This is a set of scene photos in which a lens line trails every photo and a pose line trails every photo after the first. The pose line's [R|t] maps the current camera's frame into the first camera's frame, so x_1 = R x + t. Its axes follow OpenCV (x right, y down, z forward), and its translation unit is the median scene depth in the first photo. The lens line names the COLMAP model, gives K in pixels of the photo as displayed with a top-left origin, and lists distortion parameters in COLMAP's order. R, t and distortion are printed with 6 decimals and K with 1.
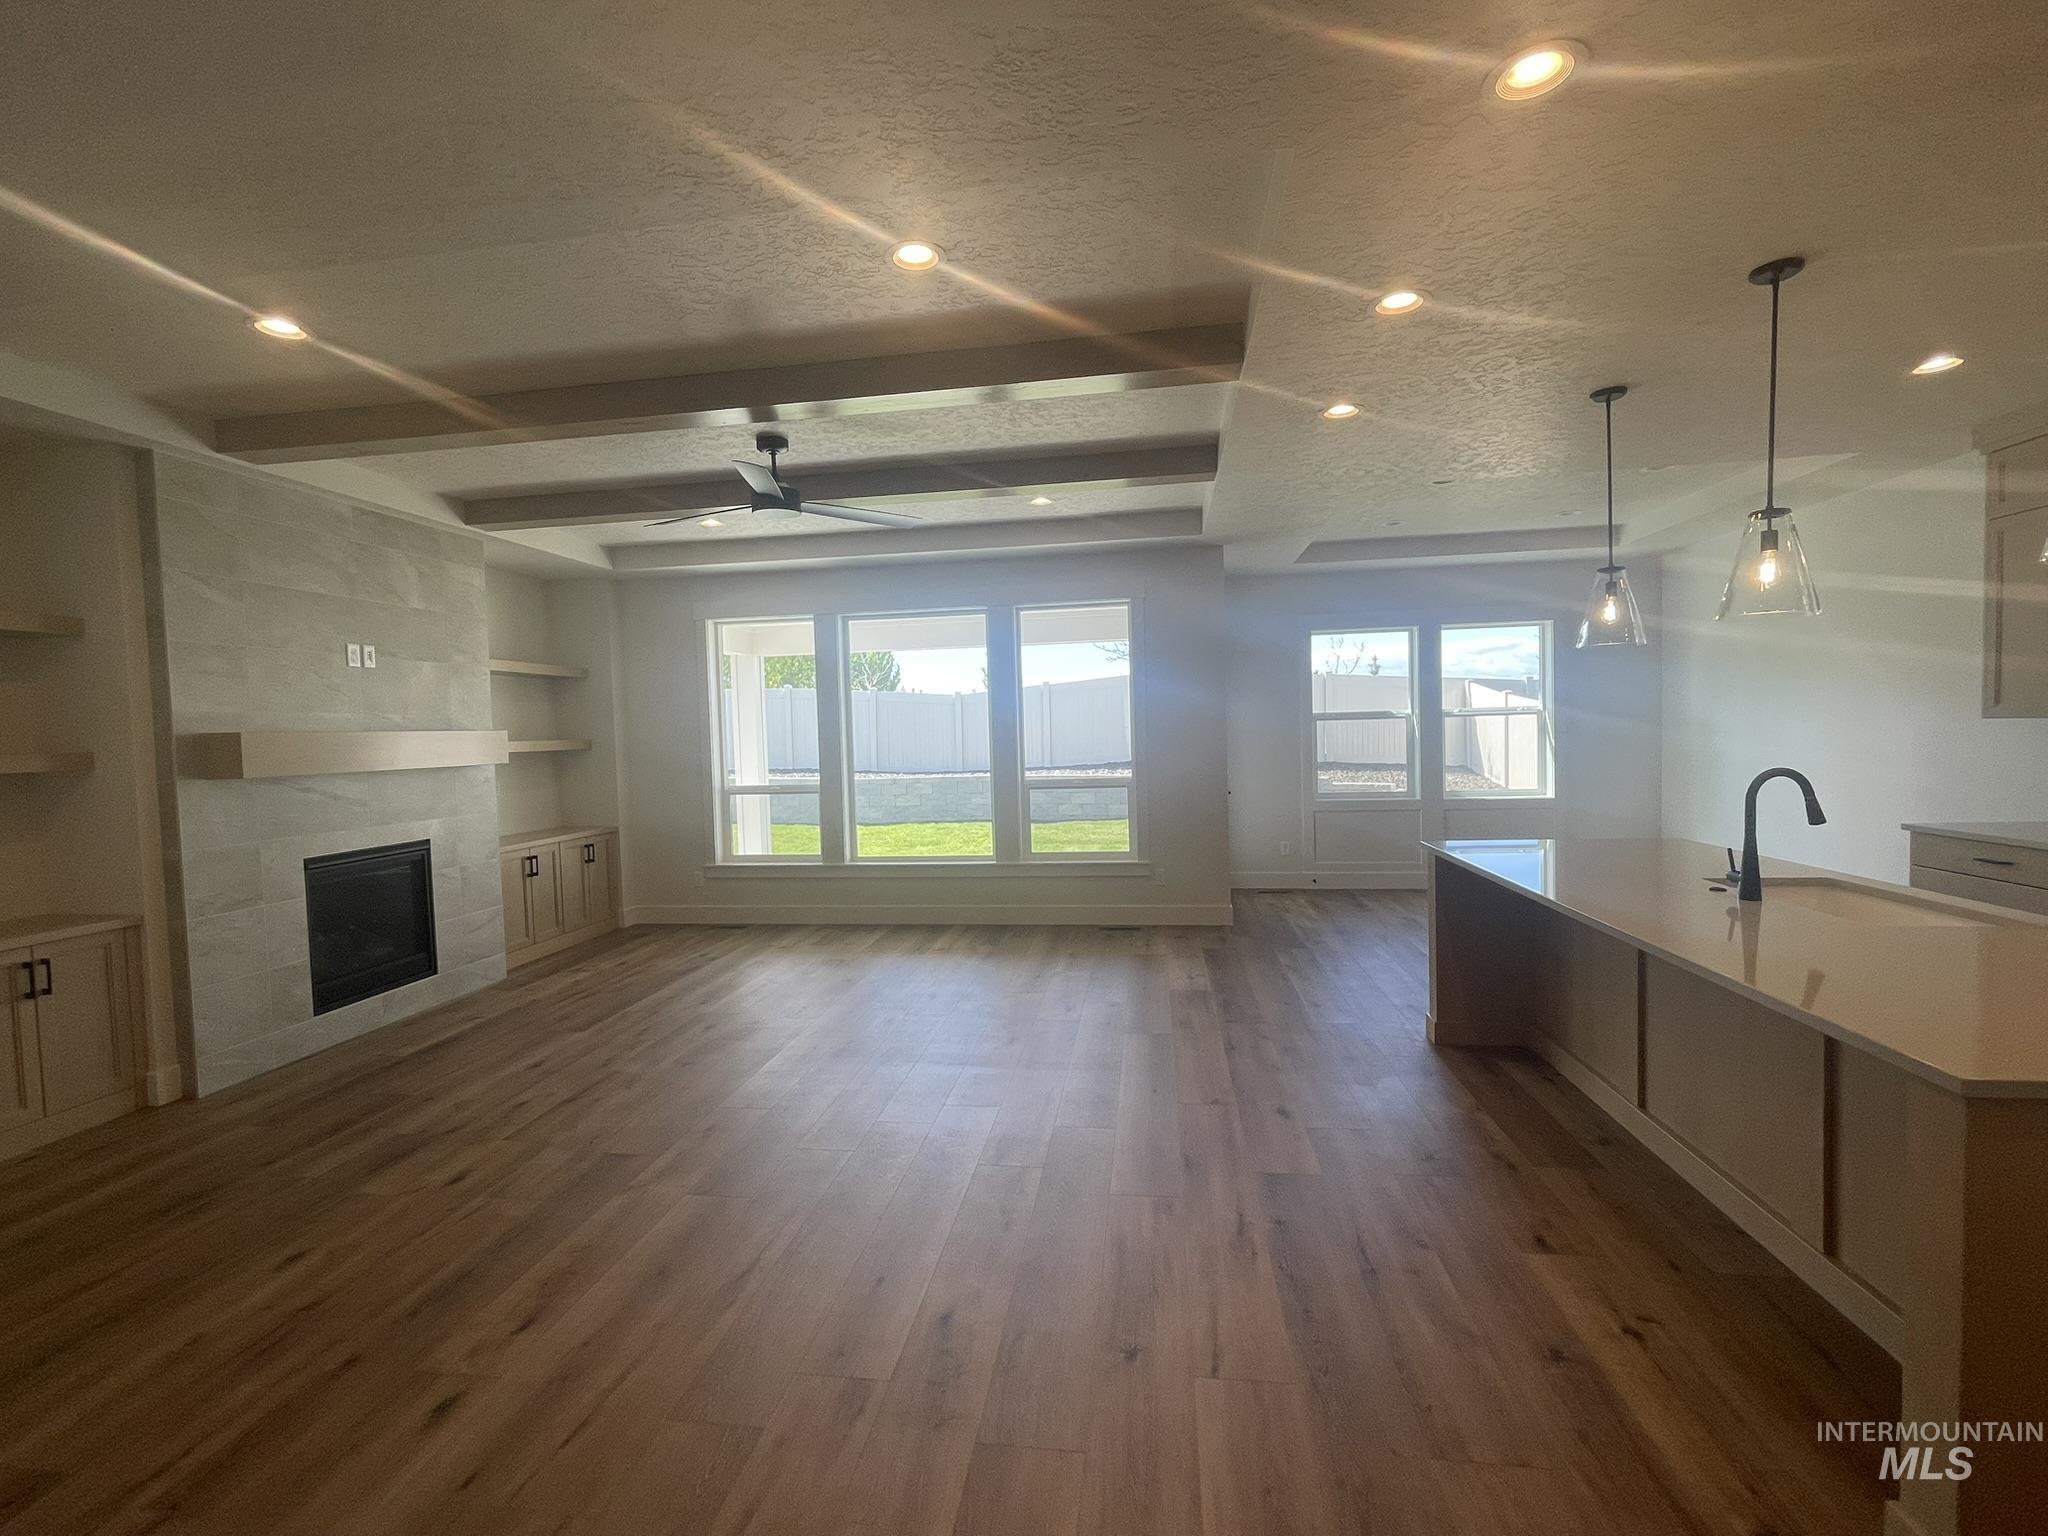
lens RADIAL K [[912.6, 0, 1024.0], [0, 912.6, 768.0], [0, 0, 1]] dist [-0.009262, 0.000074]
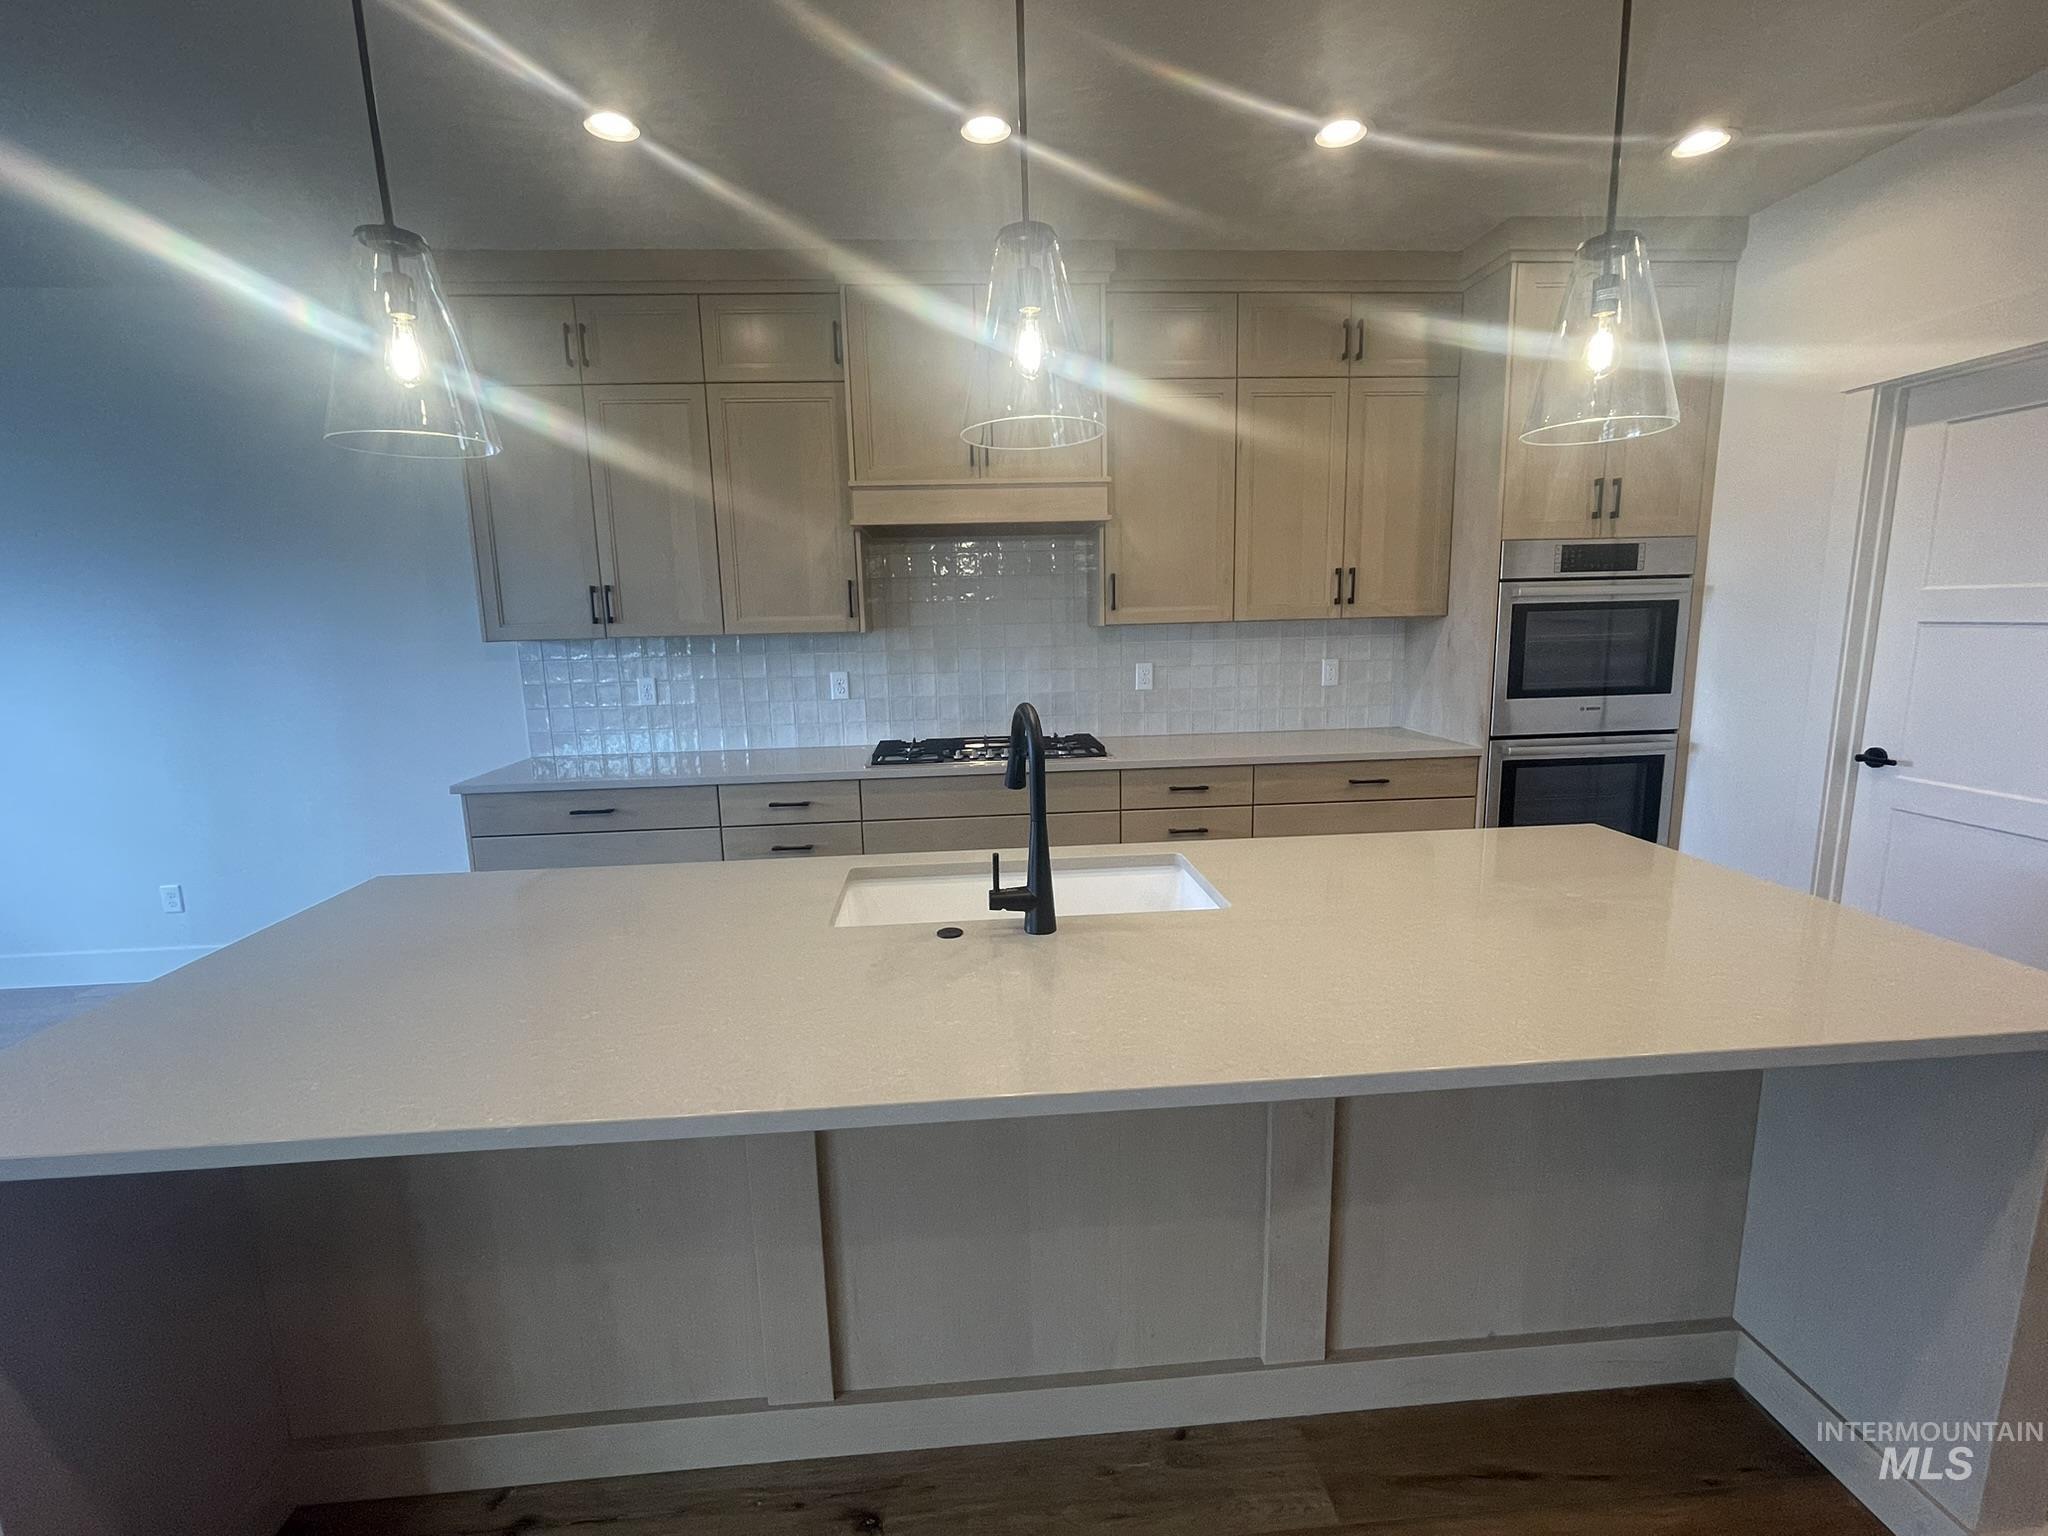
lens RADIAL K [[860.5, 0, 1052.5], [0, 860.5, 763.8], [0, 0, 1]] dist [-0.008392, 0.000004]
pose [[-0.207556, -0.125243, 0.970173, 0.179196], [0.074754, 0.986839, 0.143387, -0.017828], [-0.975363, 0.102285, -0.195462, 0.595386]]
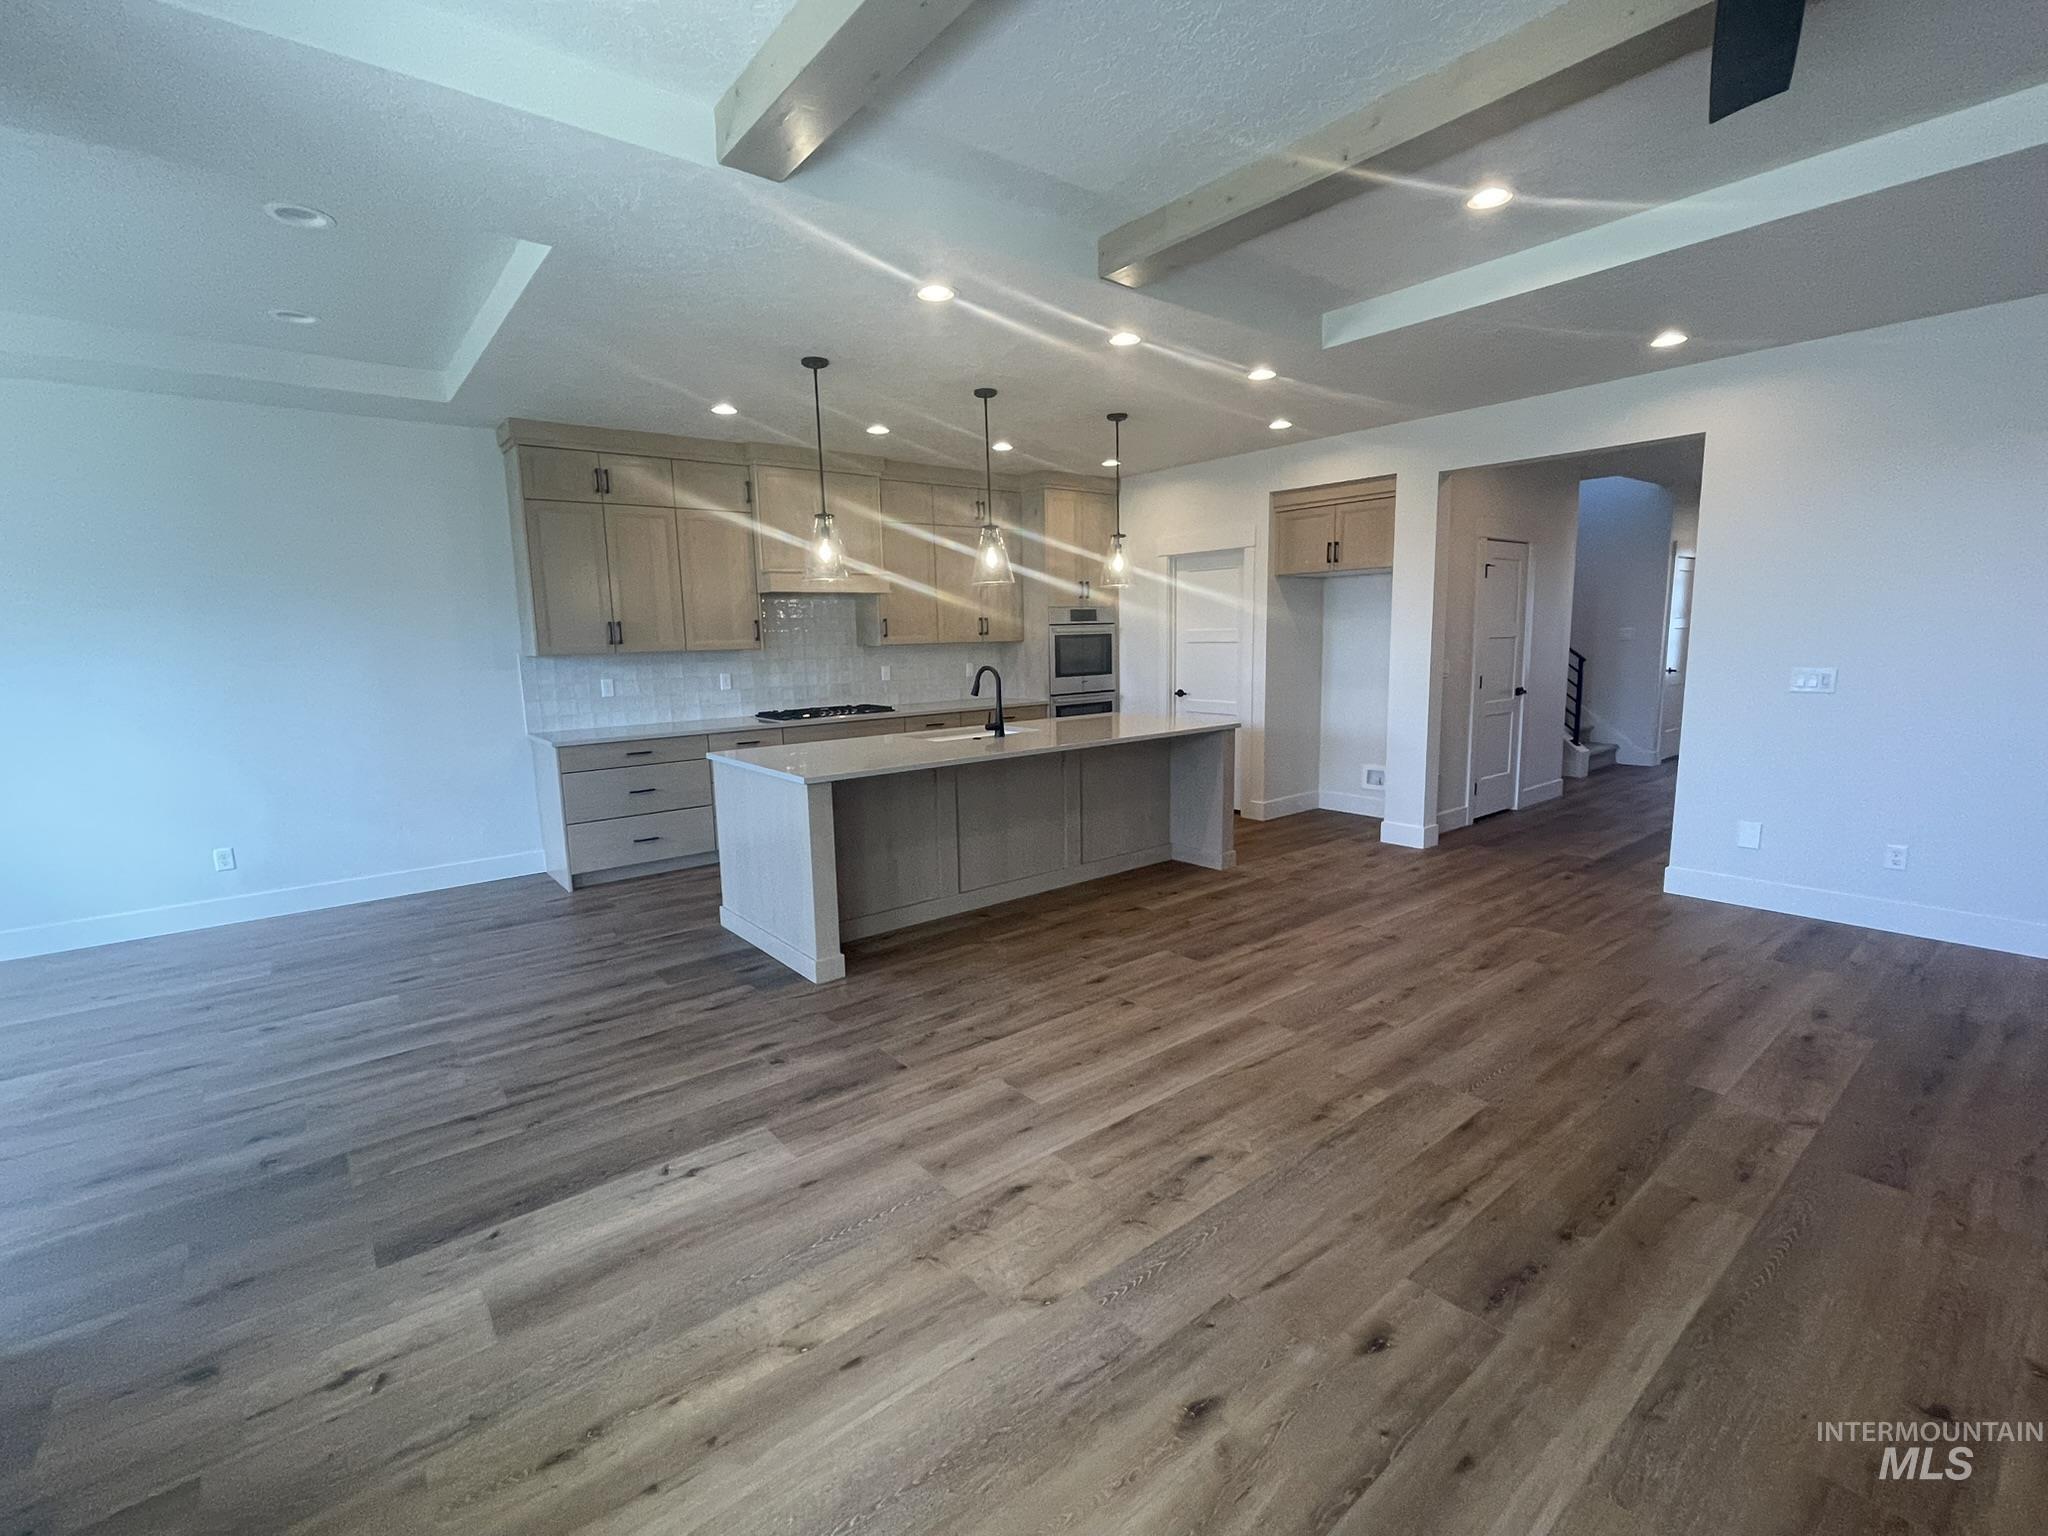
lens RADIAL K [[912.6, 0, 1024.0], [0, 912.6, 768.0], [0, 0, 1]] dist [-0.009262, 0.000074]
pose [[-0.731903, -0.053498, 0.679306, -0.286343], [0.074597, 0.984631, 0.157915, -0.045365], [-0.677314, 0.166252, -0.716663, 1.319801]]
